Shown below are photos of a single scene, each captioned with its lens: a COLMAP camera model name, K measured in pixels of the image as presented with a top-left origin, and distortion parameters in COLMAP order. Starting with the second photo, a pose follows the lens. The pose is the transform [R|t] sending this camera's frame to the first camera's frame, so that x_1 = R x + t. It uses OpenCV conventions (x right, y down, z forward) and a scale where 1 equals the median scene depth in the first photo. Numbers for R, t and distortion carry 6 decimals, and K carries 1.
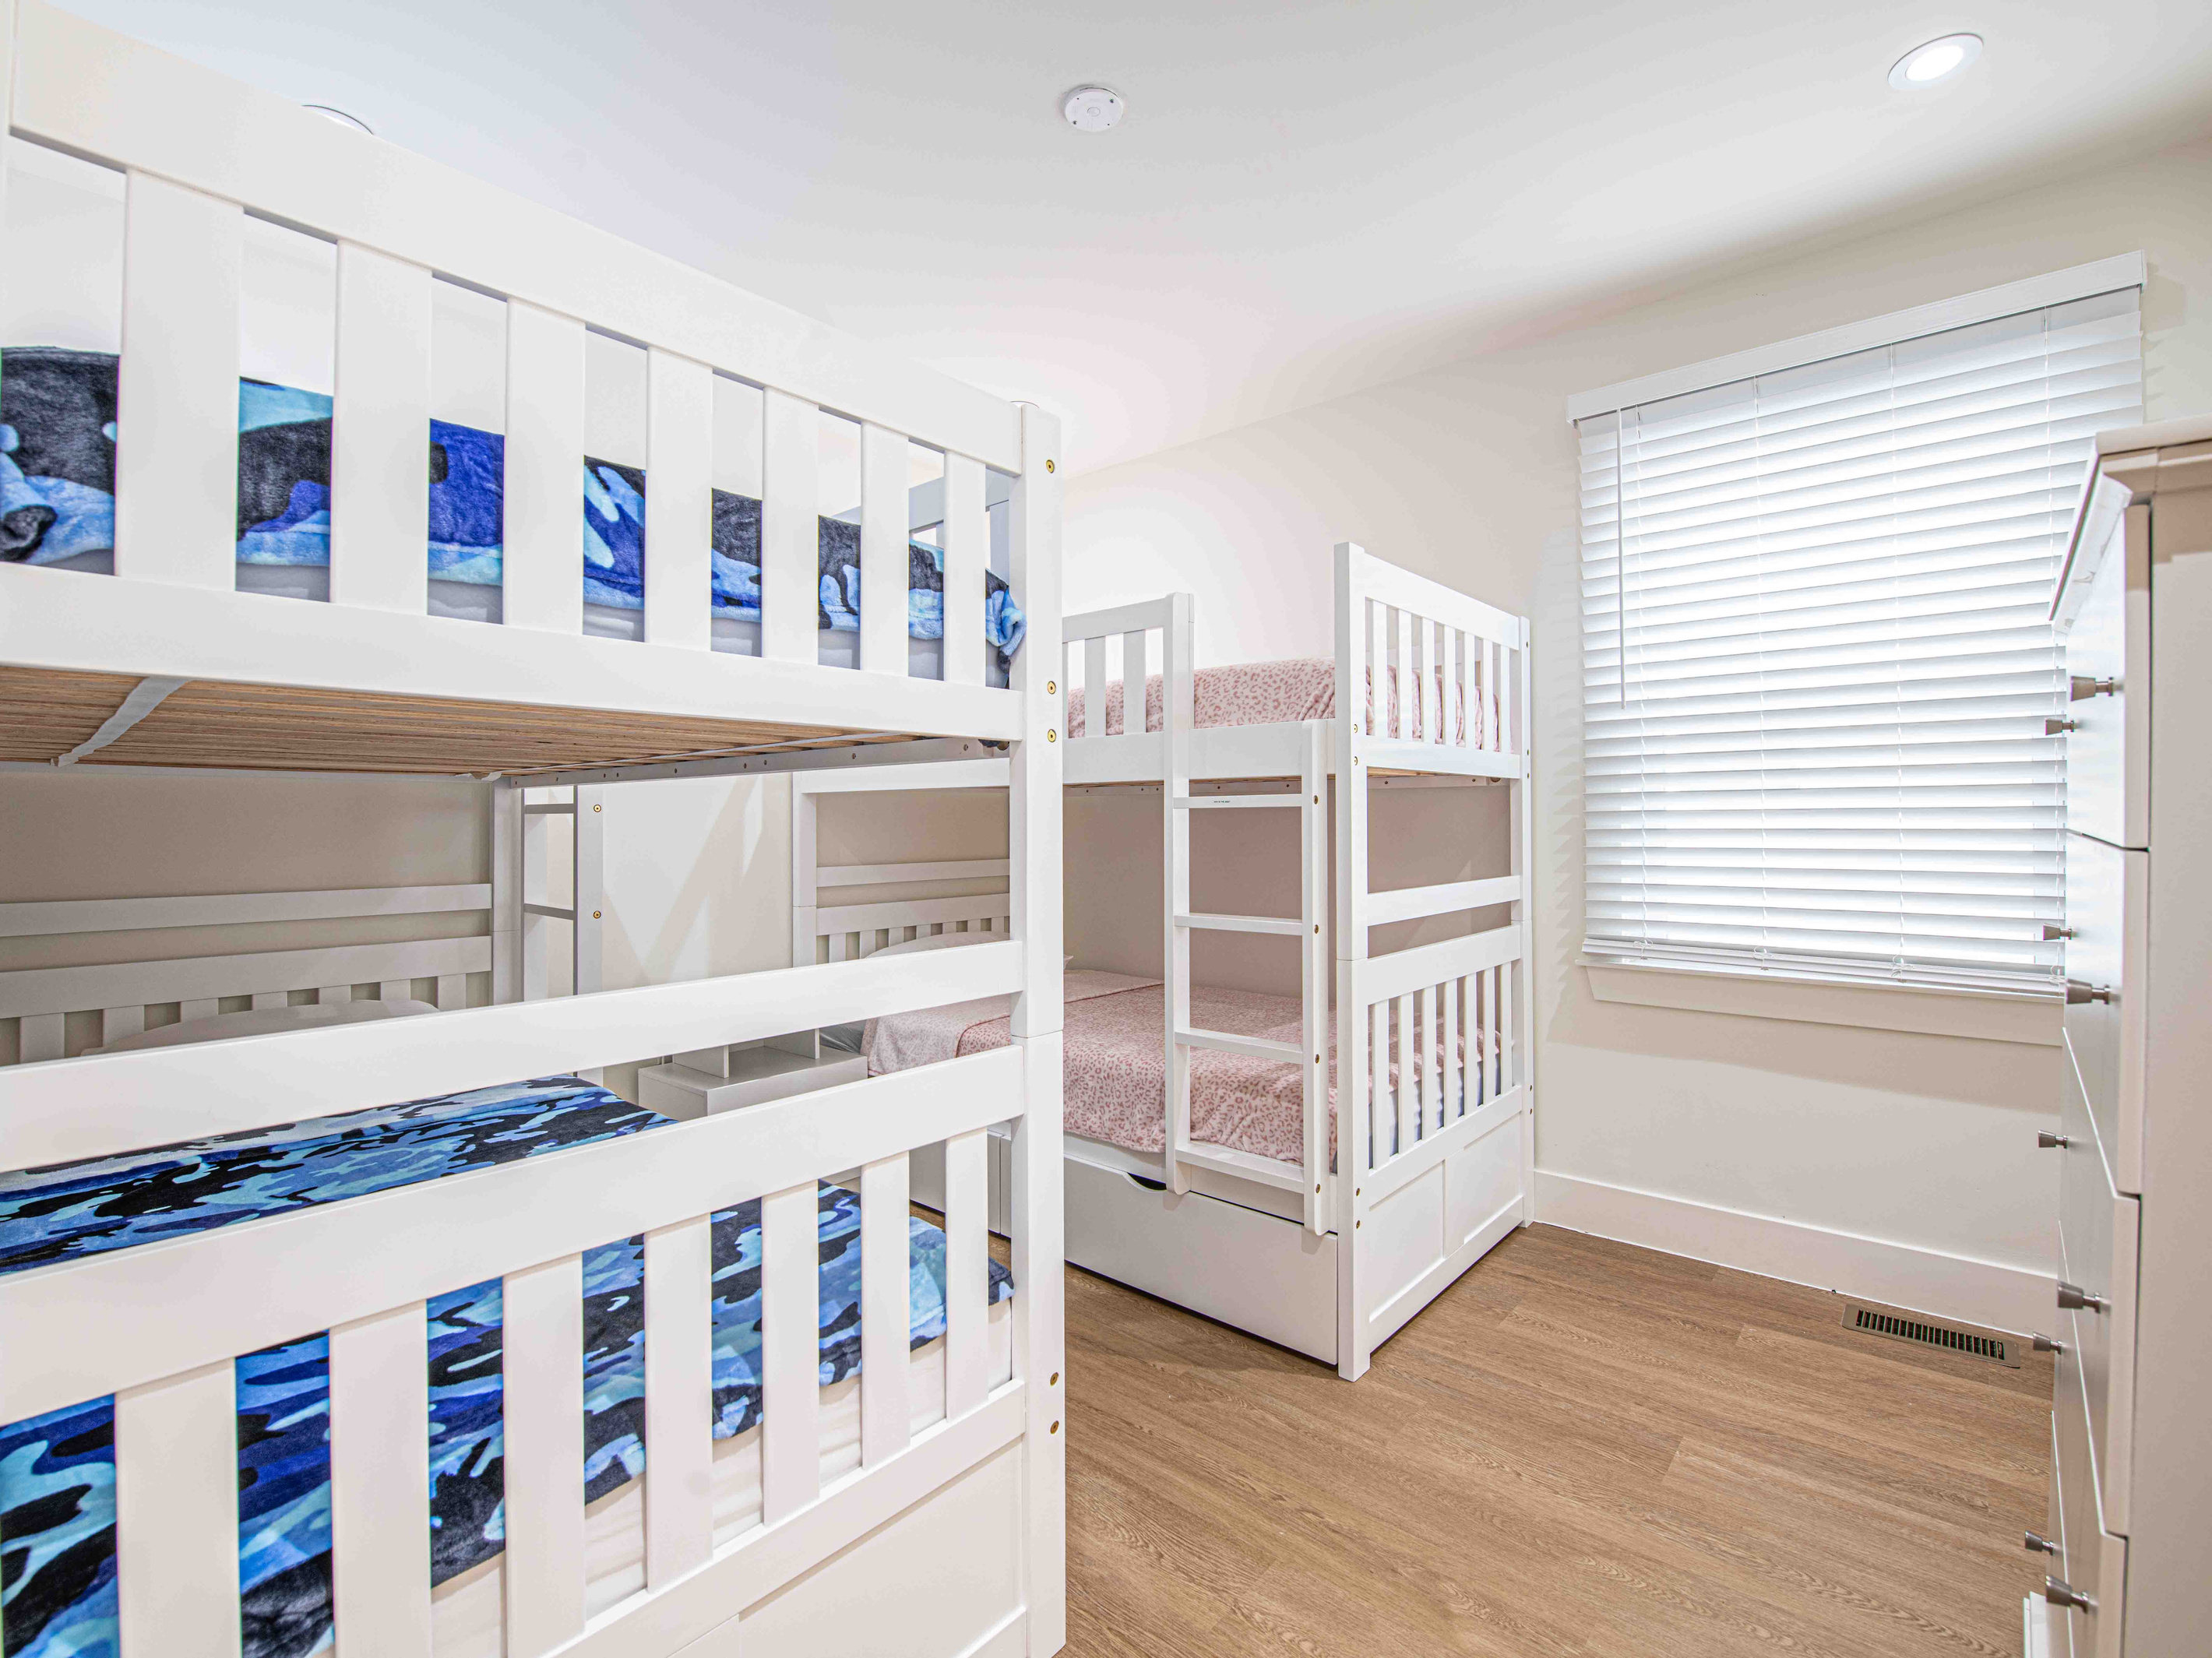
lens RADIAL K [[1032.1, 0, 1092.3], [0, 1032.1, 807.6], [0, 0, 1]] dist [-0.013909, -0.000257]
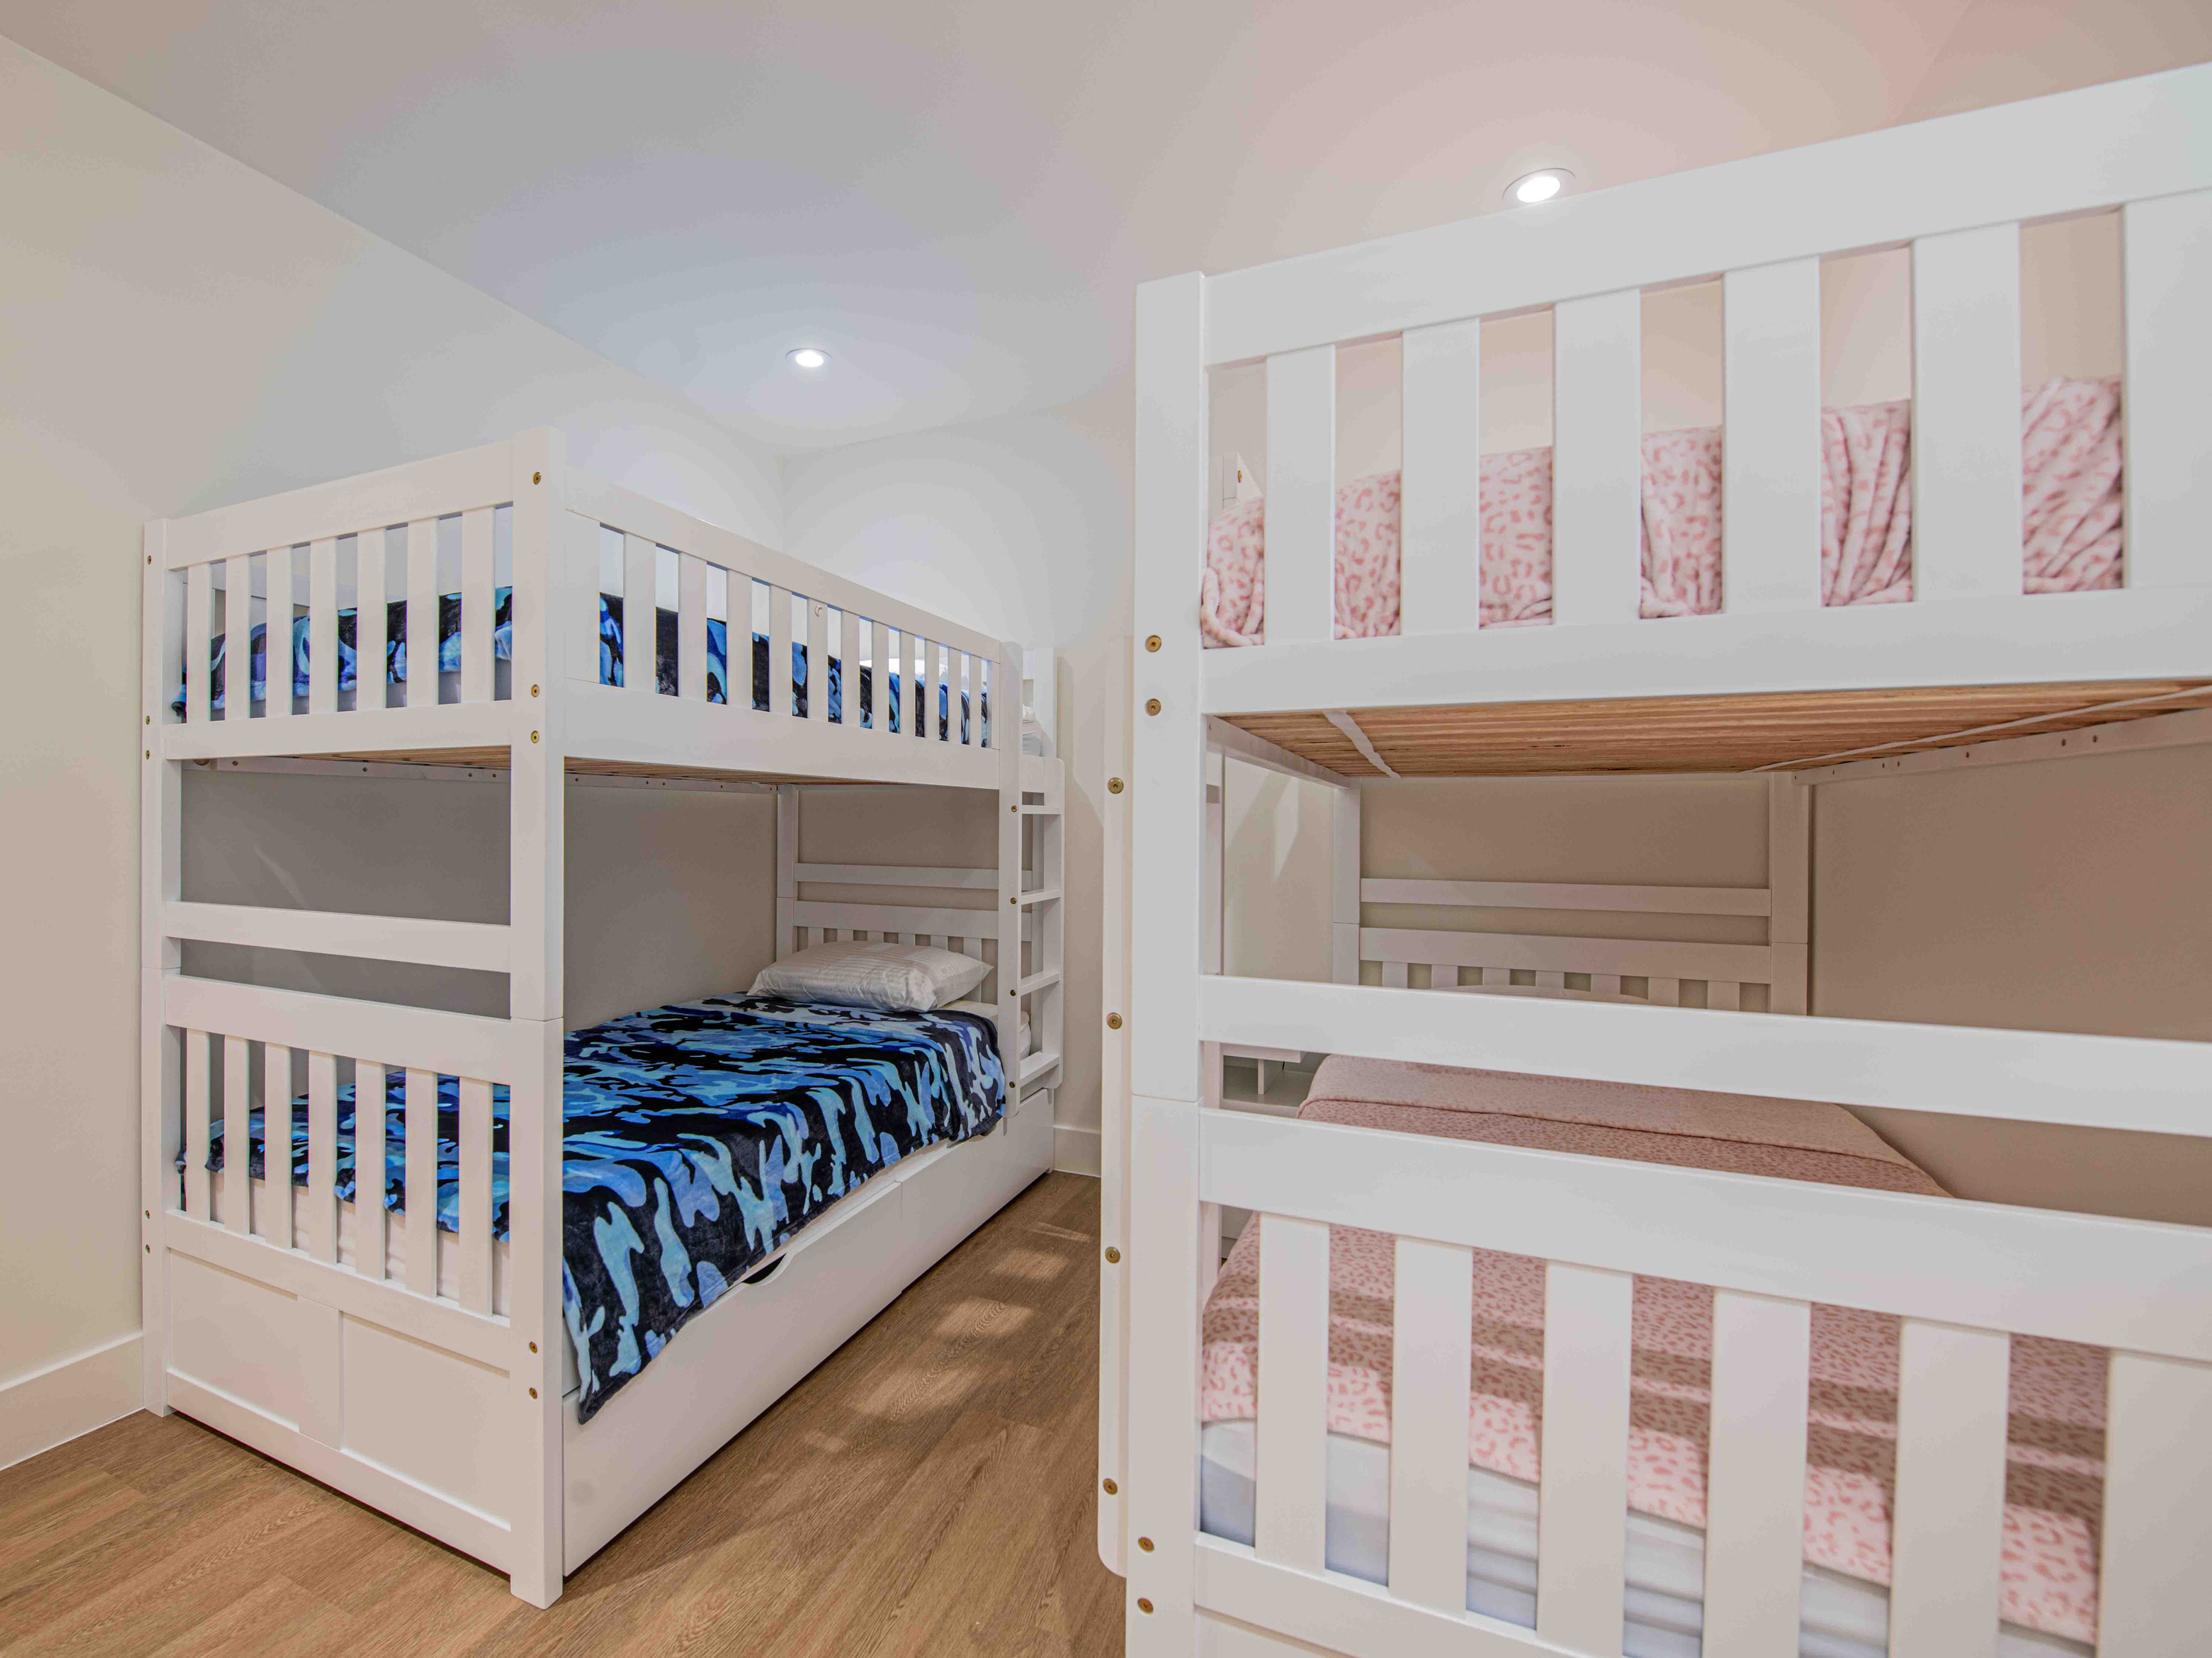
lens RADIAL K [[942.4, 0, 1010.6], [0, 942.4, 825.7], [0, 0, 1]] dist [-0.013167, -0.000724]
pose [[0.294227, 0.013876, -0.955635, 1.043902], [0.001042, 0.999889, 0.014840, 0.004494], [0.955735, -0.005362, 0.294180, 1.217320]]
